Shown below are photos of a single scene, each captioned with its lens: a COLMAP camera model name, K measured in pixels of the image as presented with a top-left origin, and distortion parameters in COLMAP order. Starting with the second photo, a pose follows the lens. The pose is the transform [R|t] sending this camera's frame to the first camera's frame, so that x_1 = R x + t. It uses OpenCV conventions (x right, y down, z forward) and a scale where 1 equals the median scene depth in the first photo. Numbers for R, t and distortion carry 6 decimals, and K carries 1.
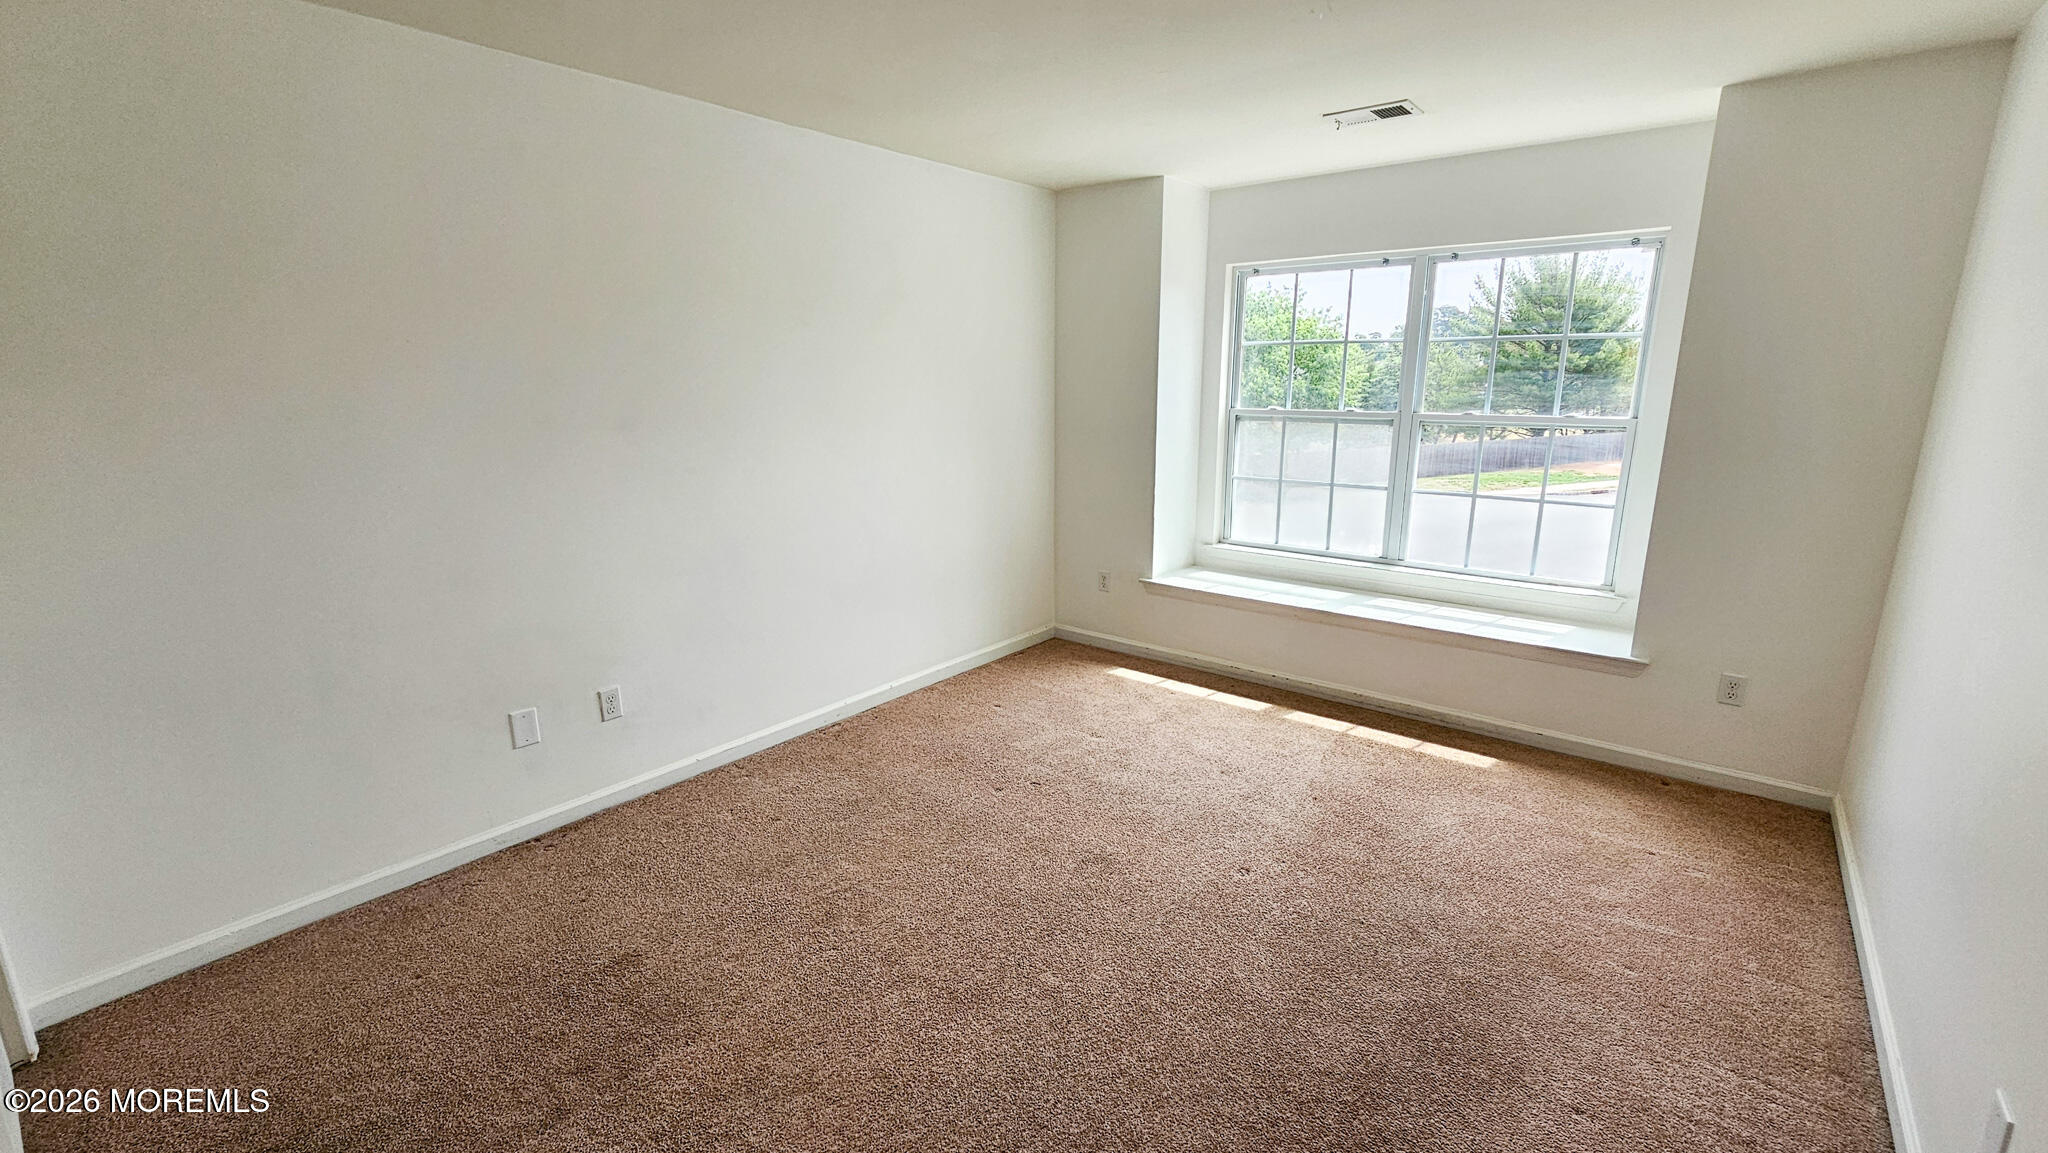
lens RADIAL K [[842.8, 0, 1032.7], [0, 842.8, 577.3], [0, 0, 1]] dist [-0.000335, -0.000019]
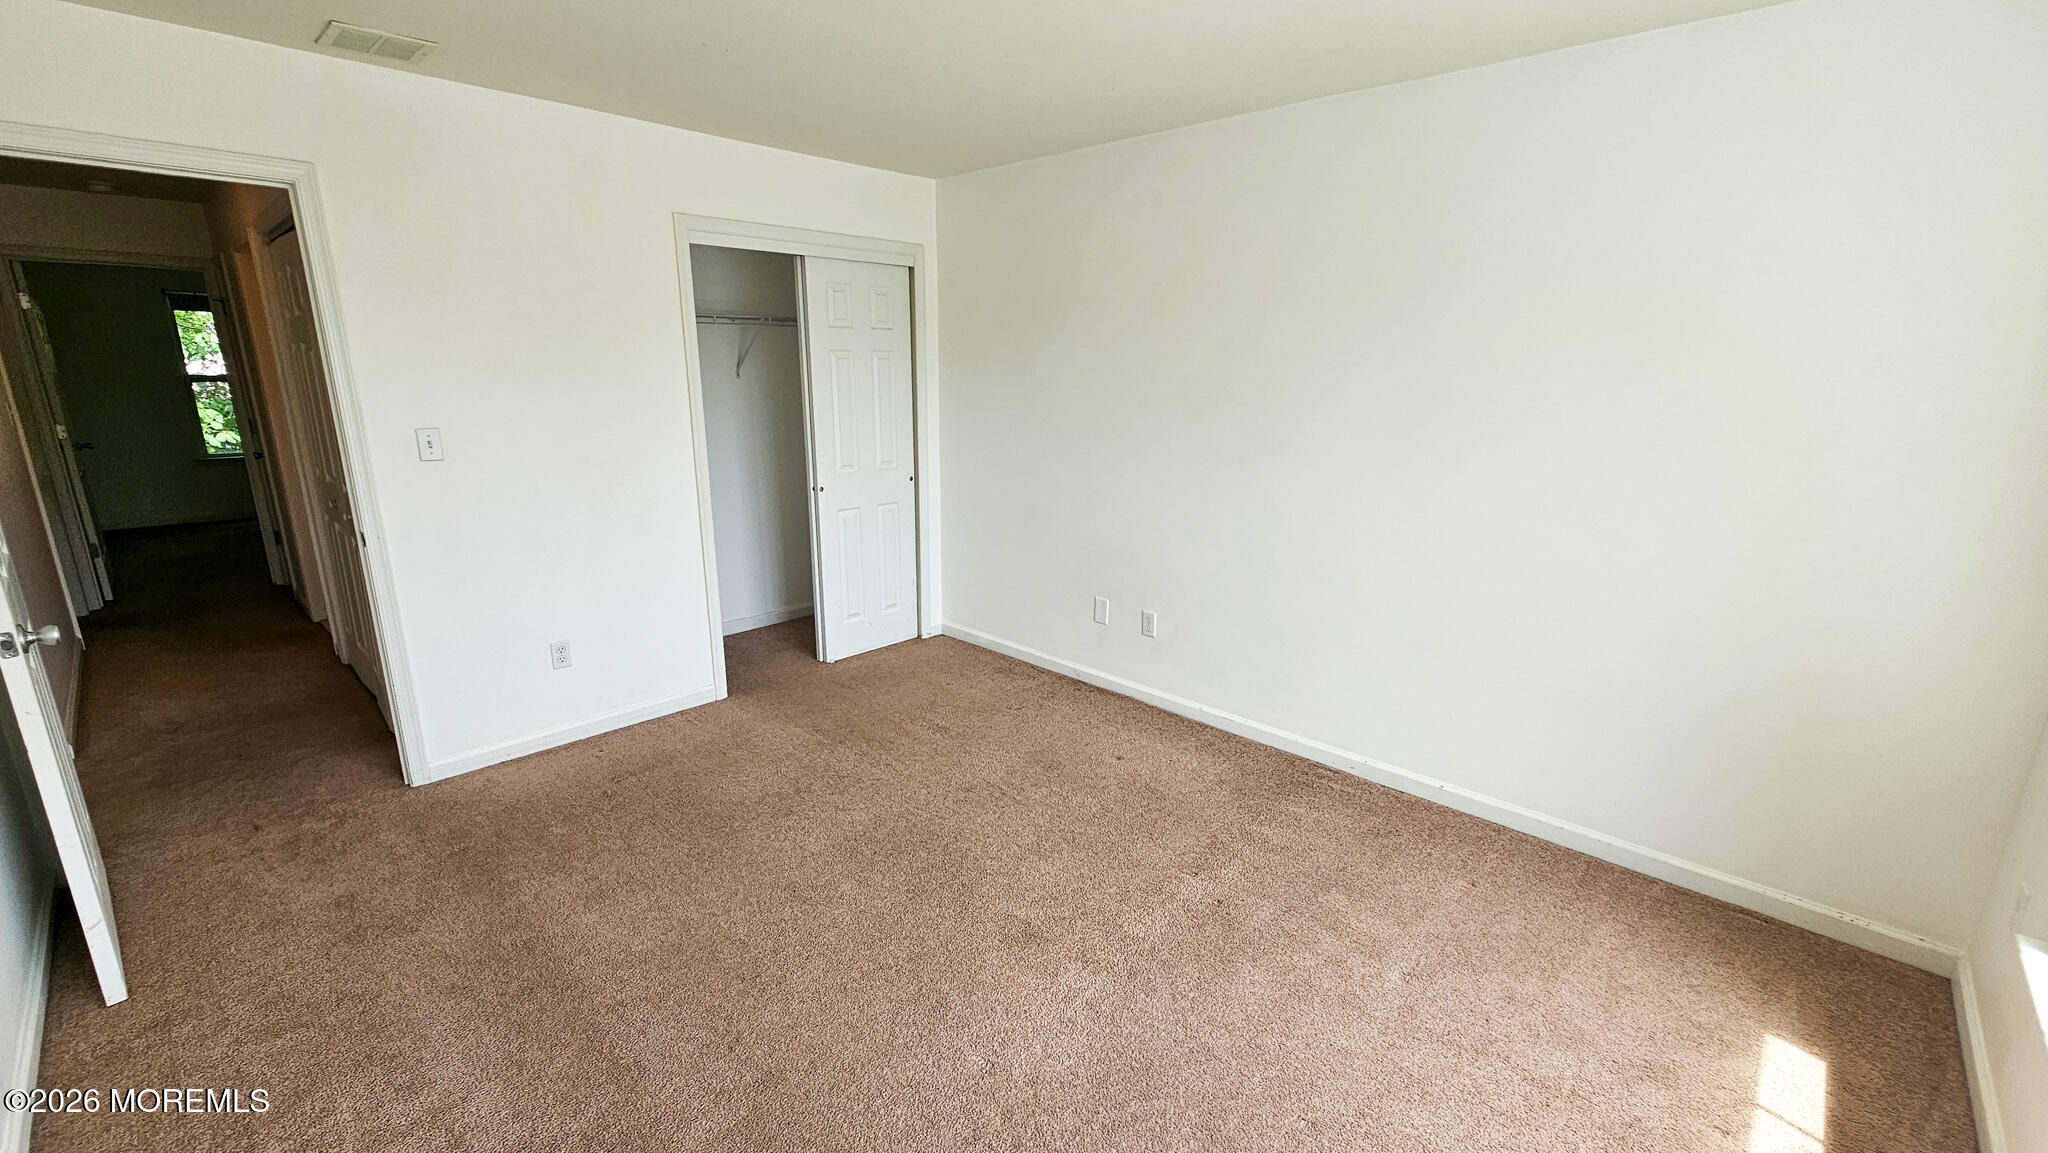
lens RADIAL K [[842.8, 0, 1032.7], [0, 842.8, 577.3], [0, 0, 1]] dist [-0.000335, -0.000019]
pose [[-0.078707, 0.253681, -0.964080, 0.570762], [-0.238732, 0.934145, 0.265294, -0.167676], [0.967891, 0.251037, -0.012962, 0.635093]]
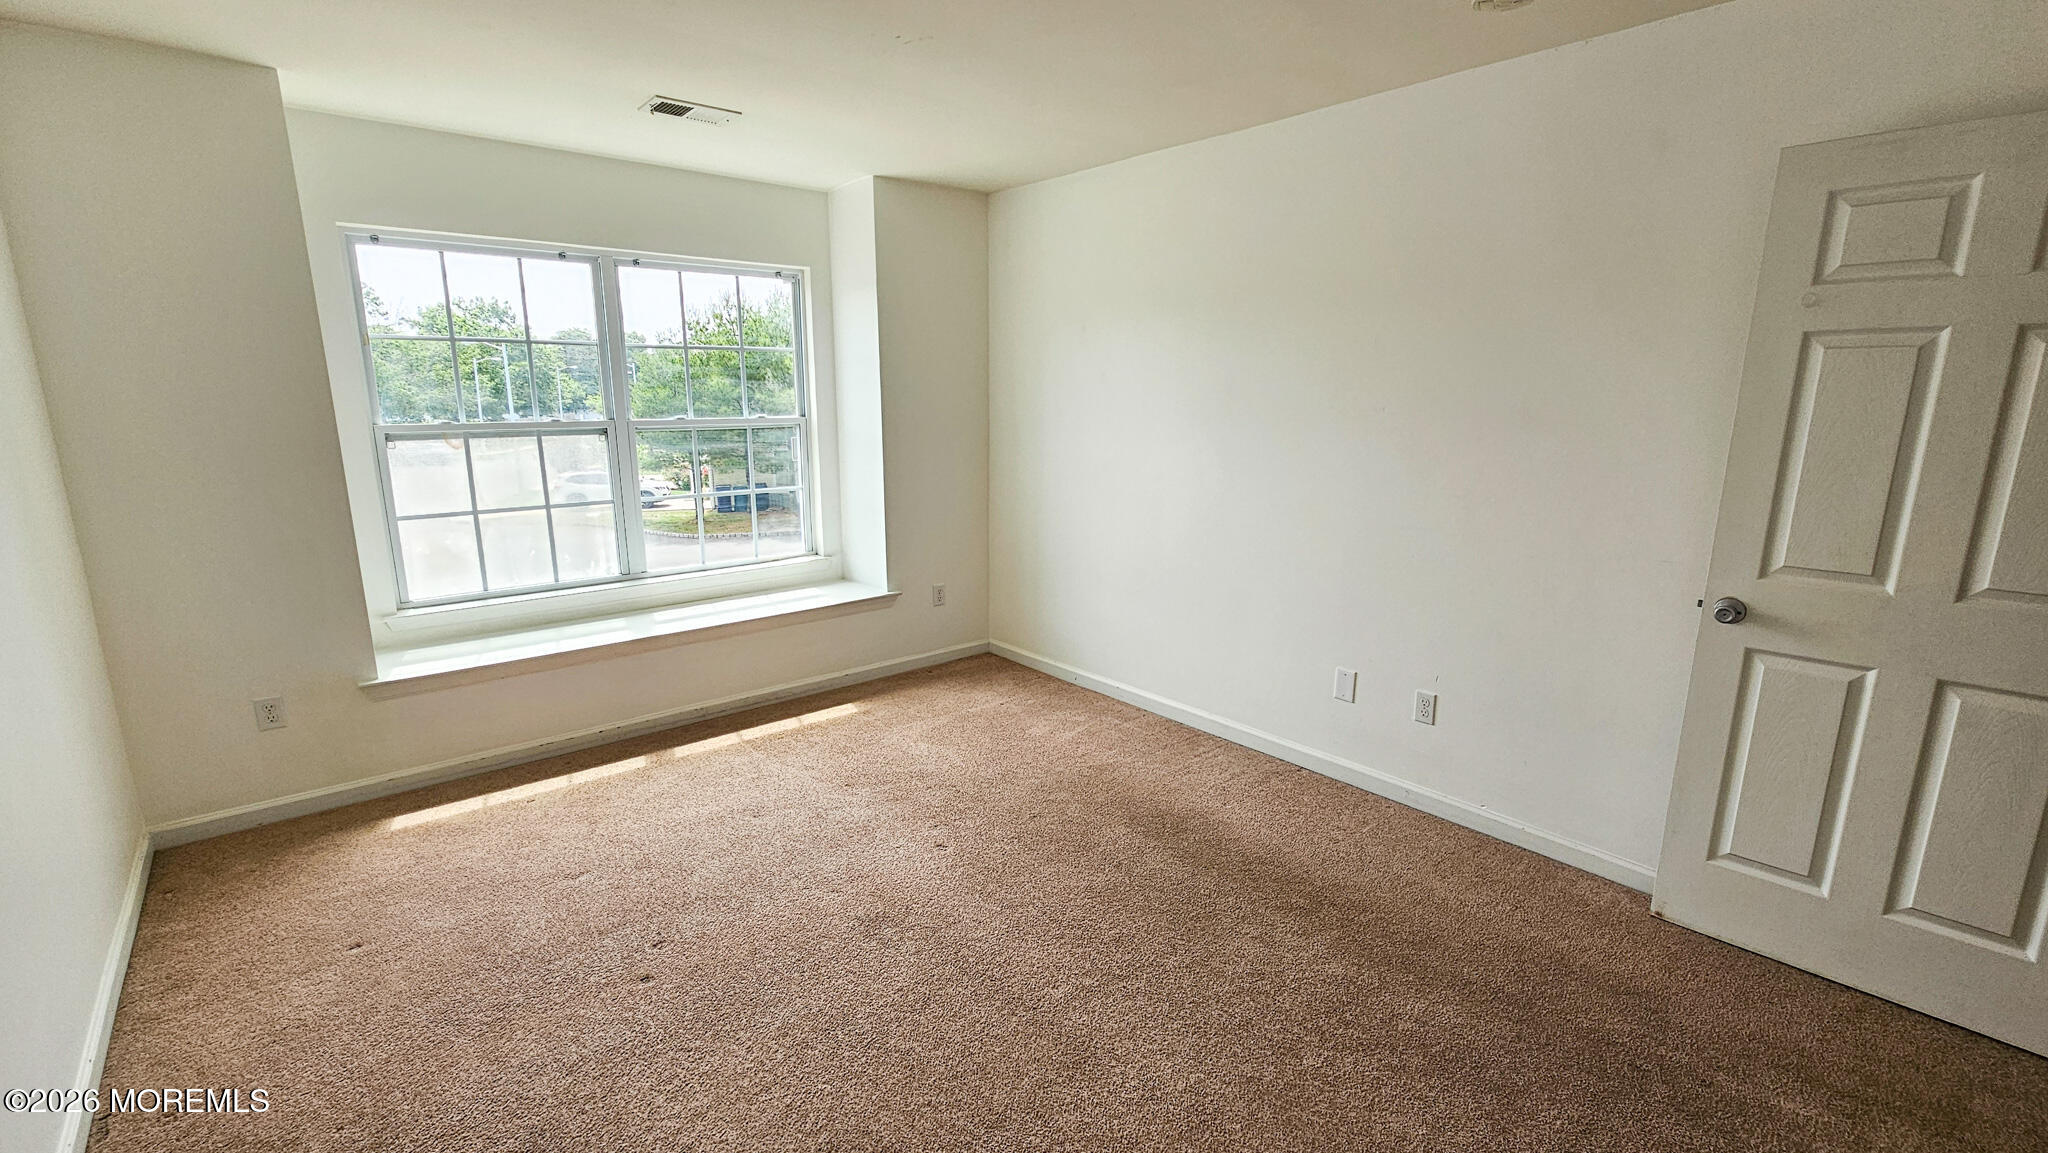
lens RADIAL K [[842.8, 0, 1032.7], [0, 842.8, 577.3], [0, 0, 1]] dist [-0.000335, -0.000019]
pose [[0.225255, -0.210303, 0.951332, -0.435866], [0.225208, 0.961222, 0.159165, -0.077733], [-0.947914, 0.178395, 0.263882, 0.370692]]
